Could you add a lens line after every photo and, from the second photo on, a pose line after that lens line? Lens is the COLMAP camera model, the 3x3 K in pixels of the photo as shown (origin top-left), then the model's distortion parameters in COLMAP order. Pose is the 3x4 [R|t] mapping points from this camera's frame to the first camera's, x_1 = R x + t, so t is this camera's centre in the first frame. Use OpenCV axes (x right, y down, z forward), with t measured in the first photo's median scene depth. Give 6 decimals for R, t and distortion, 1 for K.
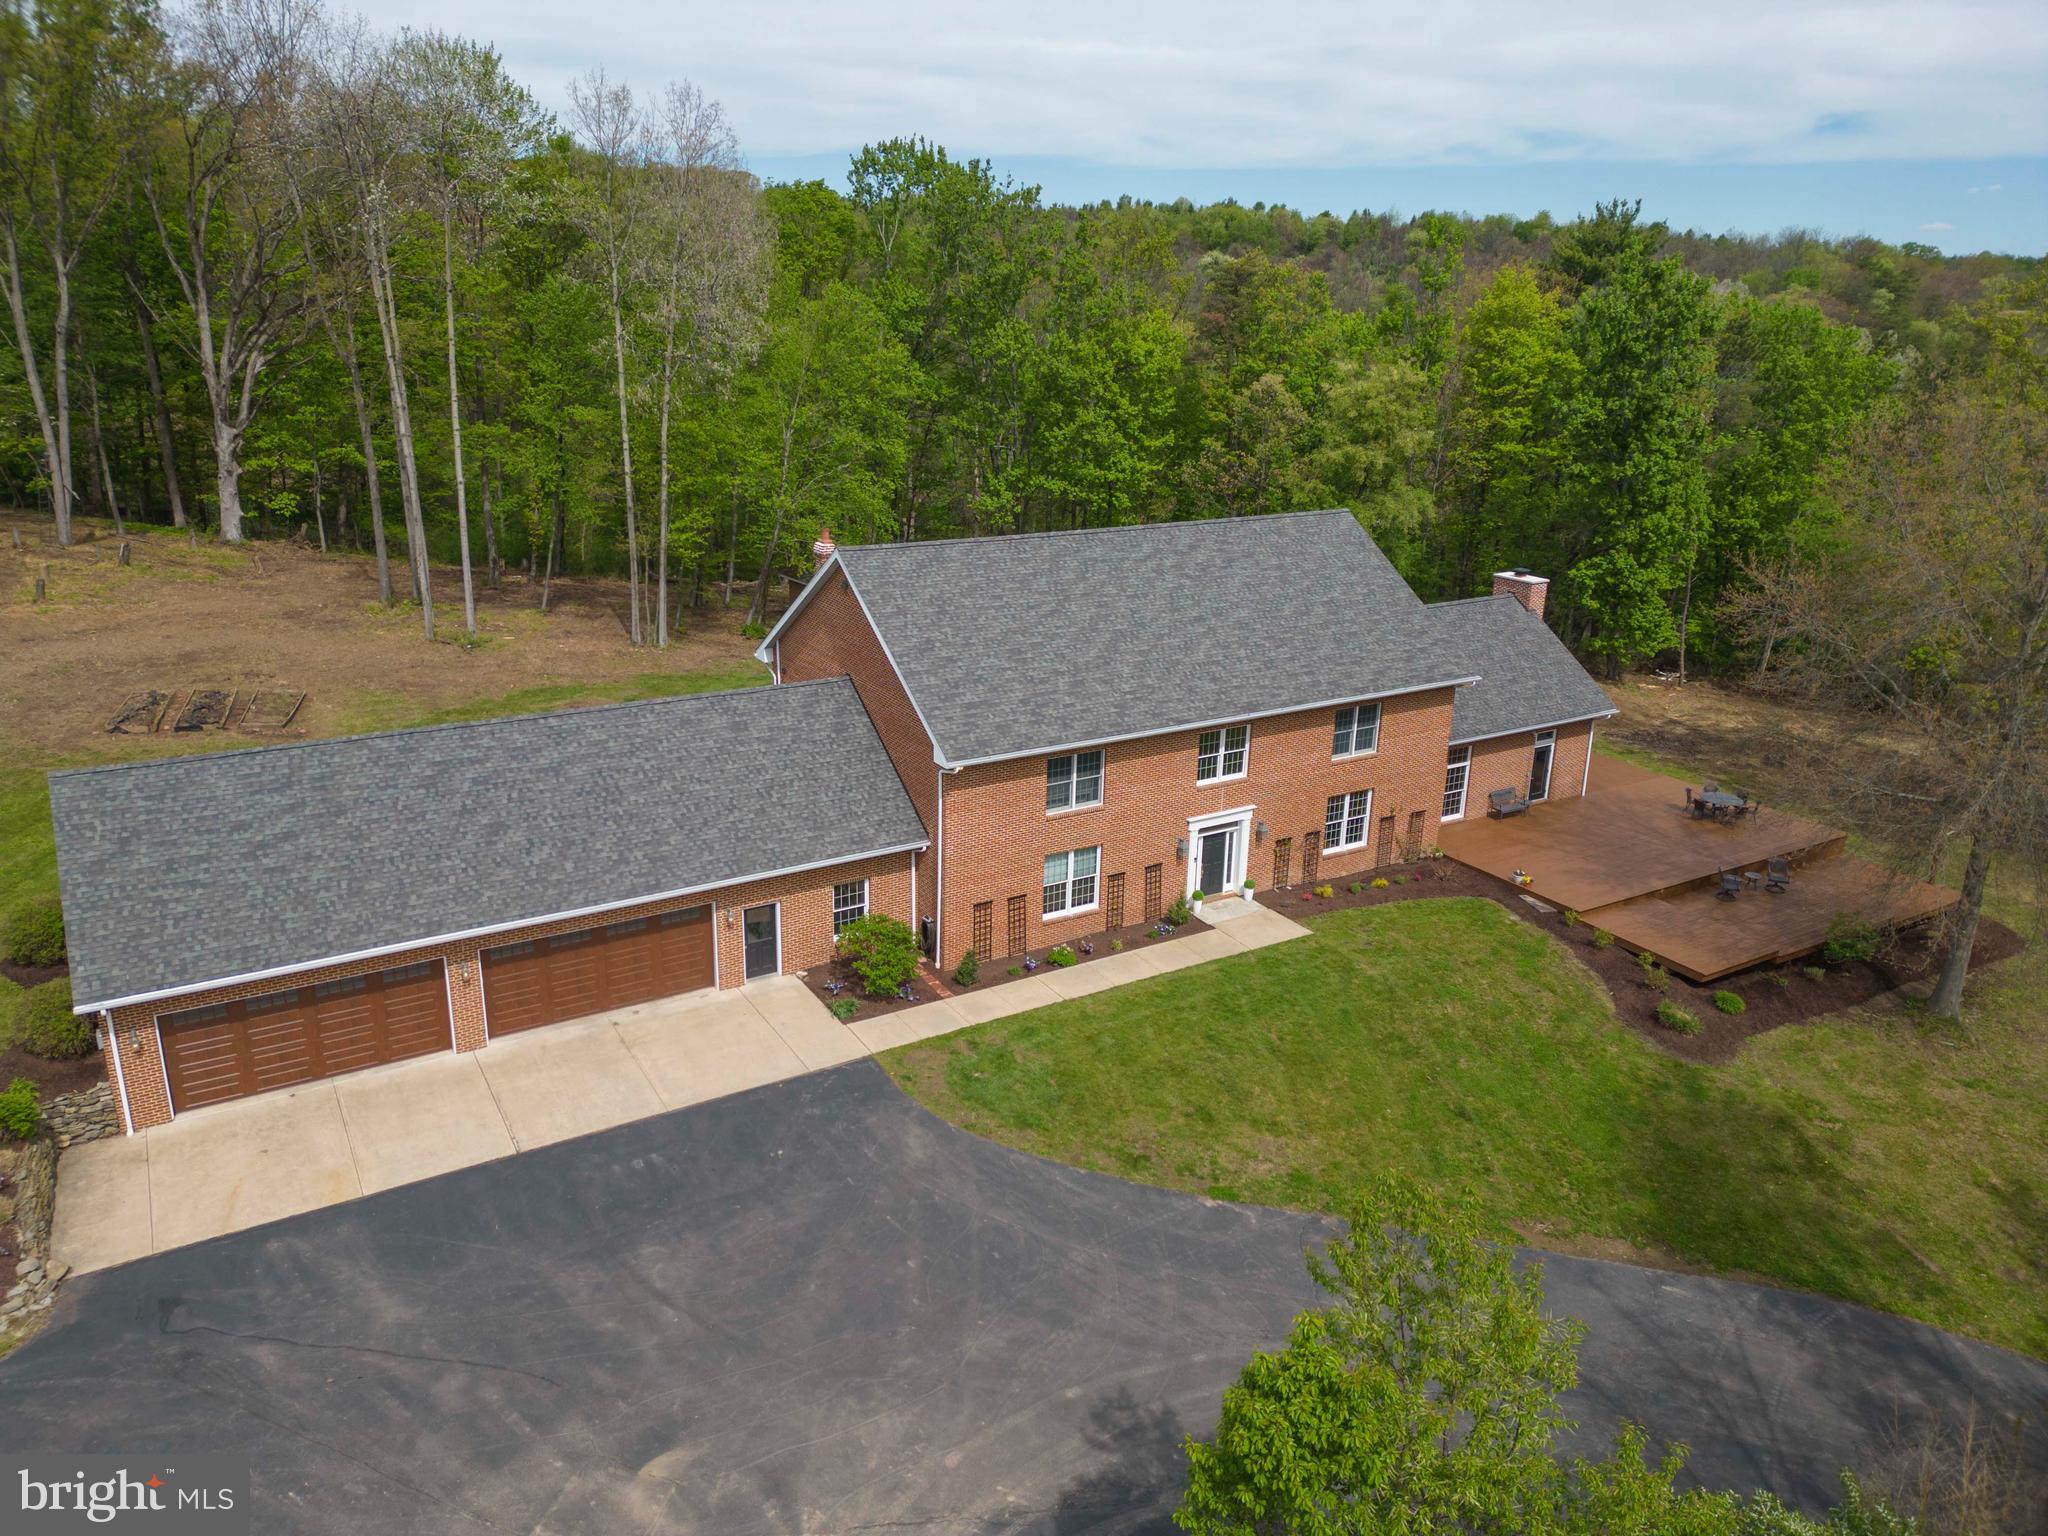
lens RADIAL K [[1421.0, 0, 1029.8], [0, 1421.0, 761.1], [0, 0, 1]] dist [0.088741, -0.086123]
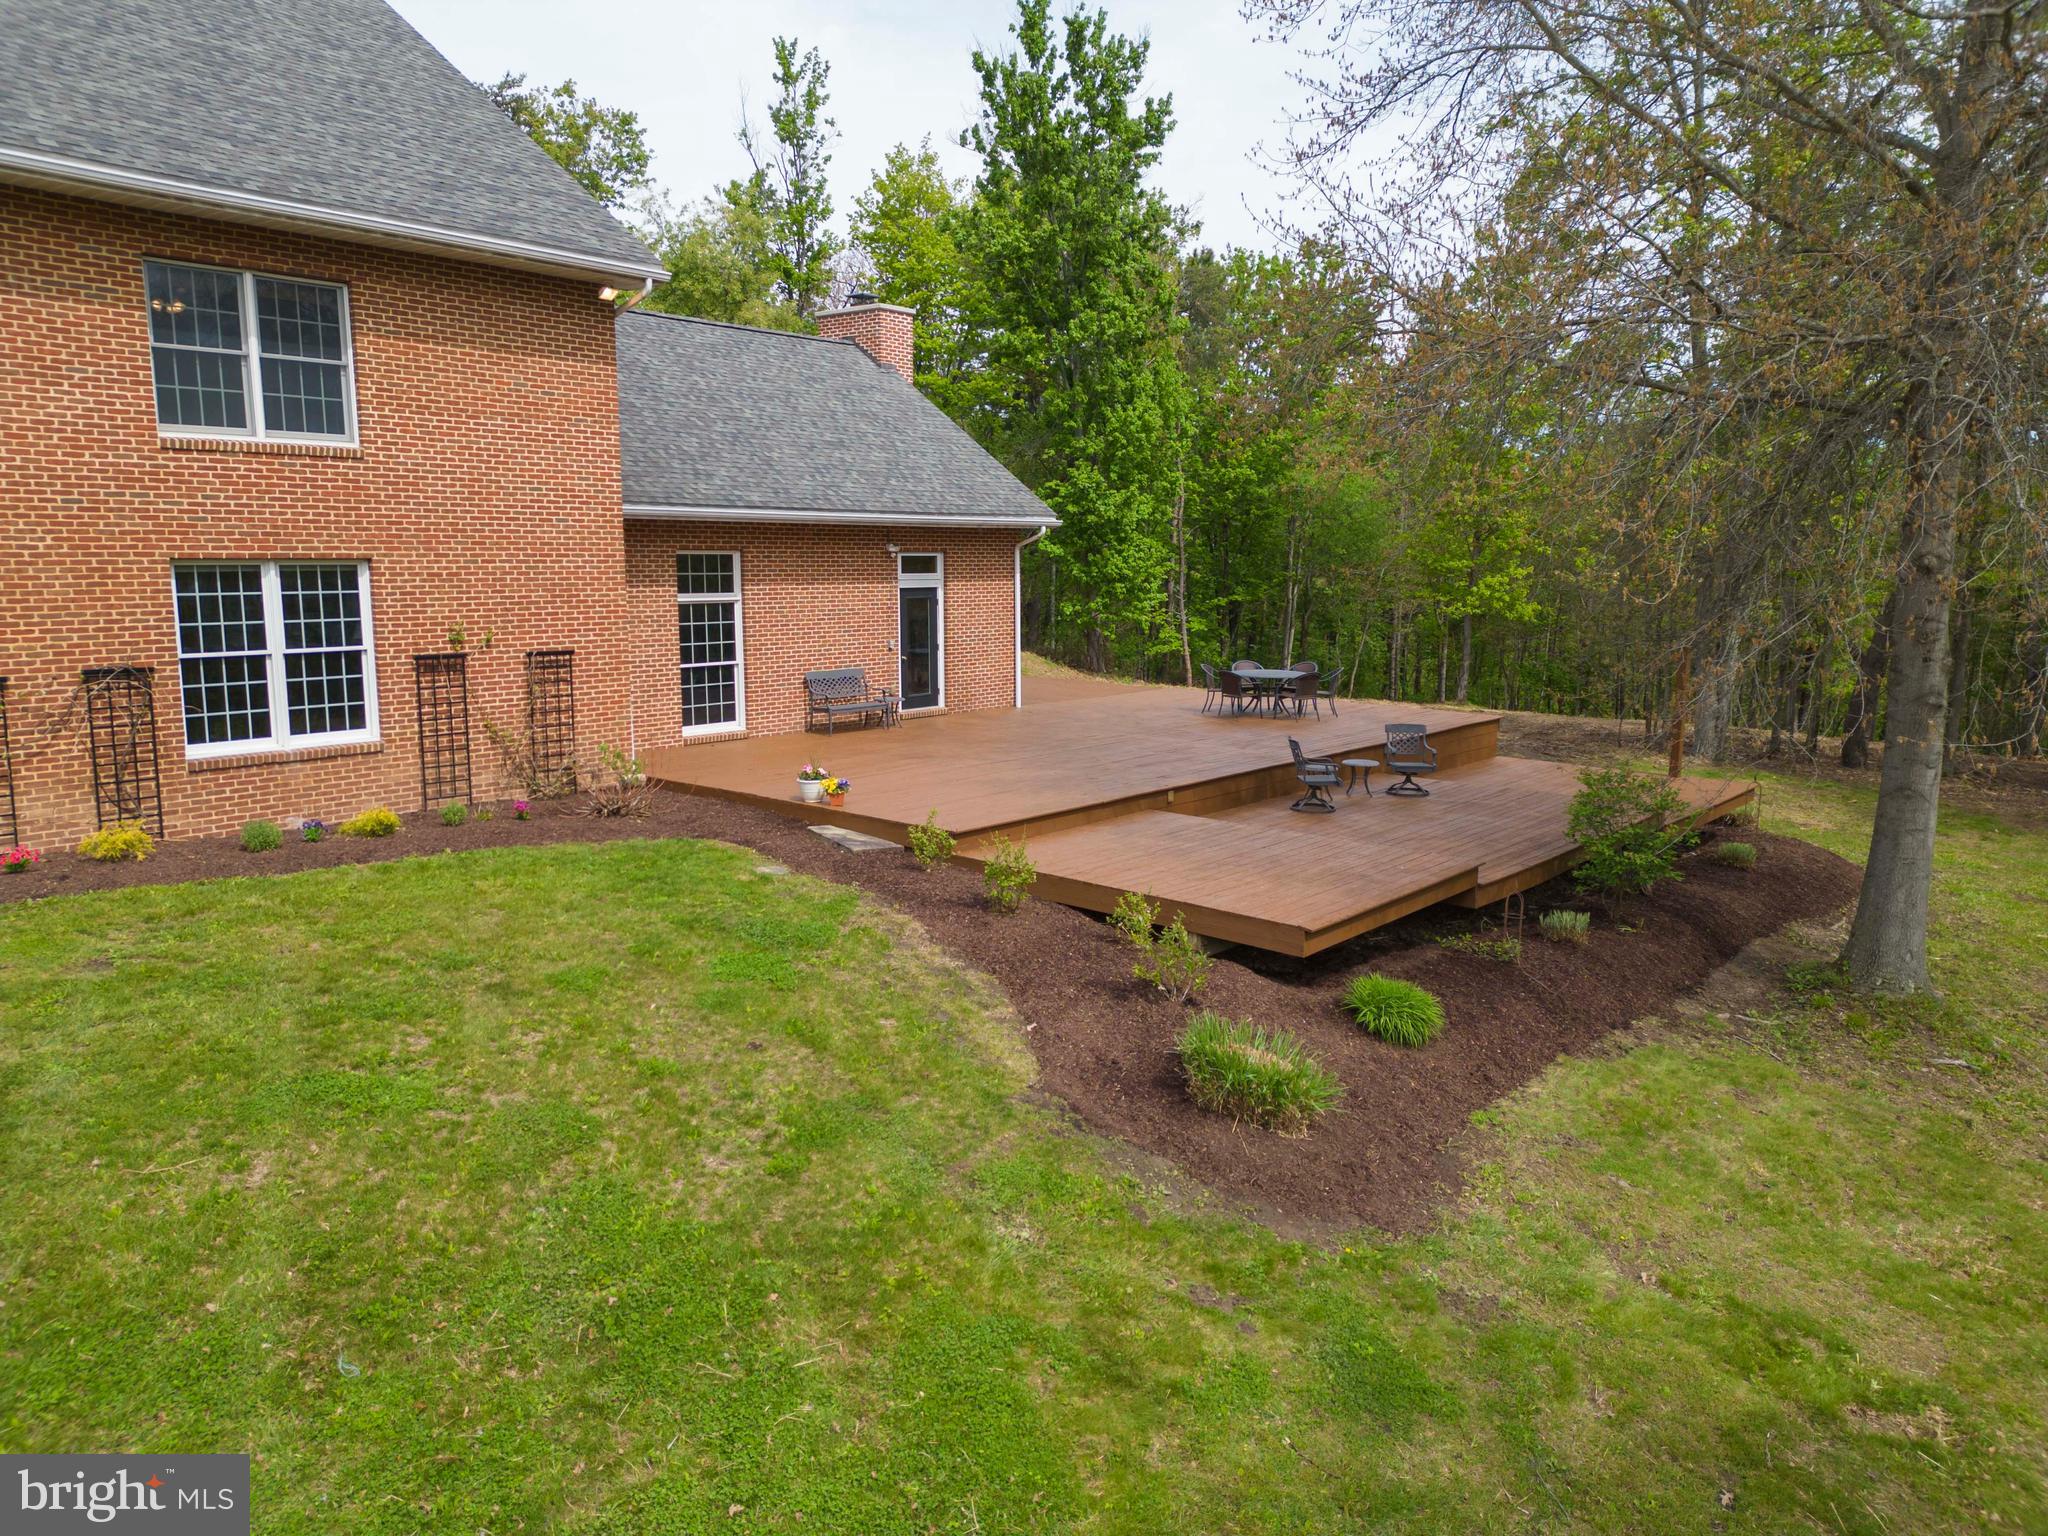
lens RADIAL K [[1421.0, 0, 1029.8], [0, 1421.0, 761.1], [0, 0, 1]] dist [0.088741, -0.086123]
pose [[0.951557, -0.062144, 0.301127, 0.332220], [0.108557, 0.984193, -0.139929, 0.153298], [-0.287672, 0.165840, 0.943261, 0.748541]]
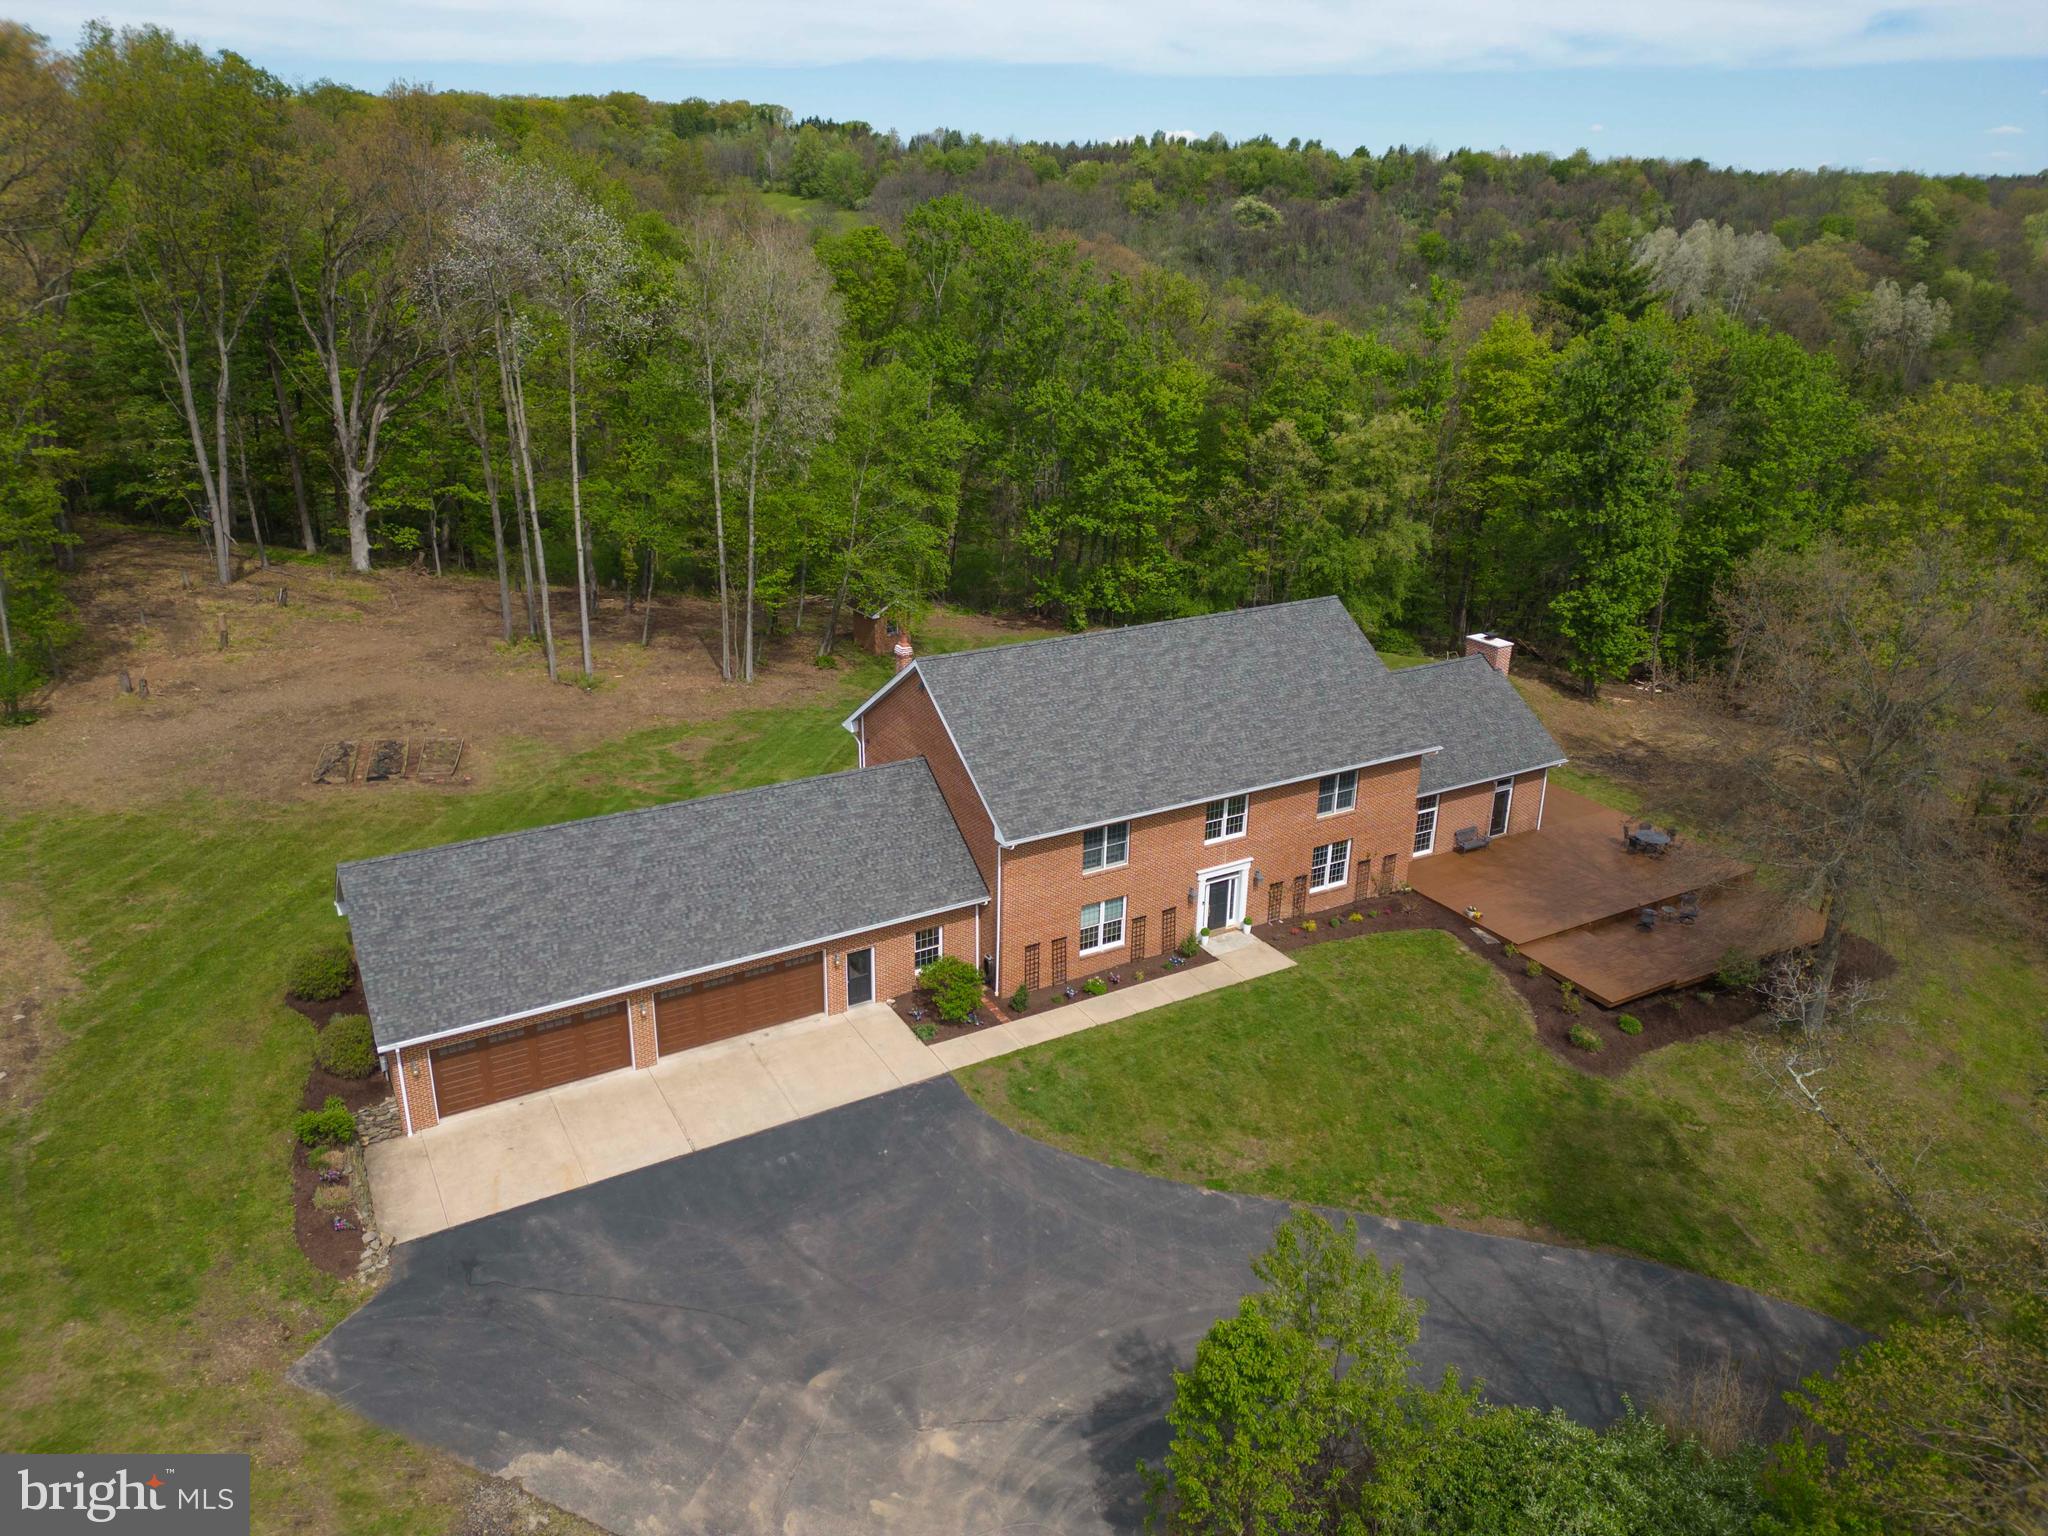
lens RADIAL K [[1421.0, 0, 1029.8], [0, 1421.0, 761.1], [0, 0, 1]] dist [0.088741, -0.086123]
pose [[0.999763, 0.002043, -0.021666, -0.008268], [-0.000924, 0.998670, 0.051552, -0.127204], [0.021743, -0.051520, 0.998435, -0.249405]]
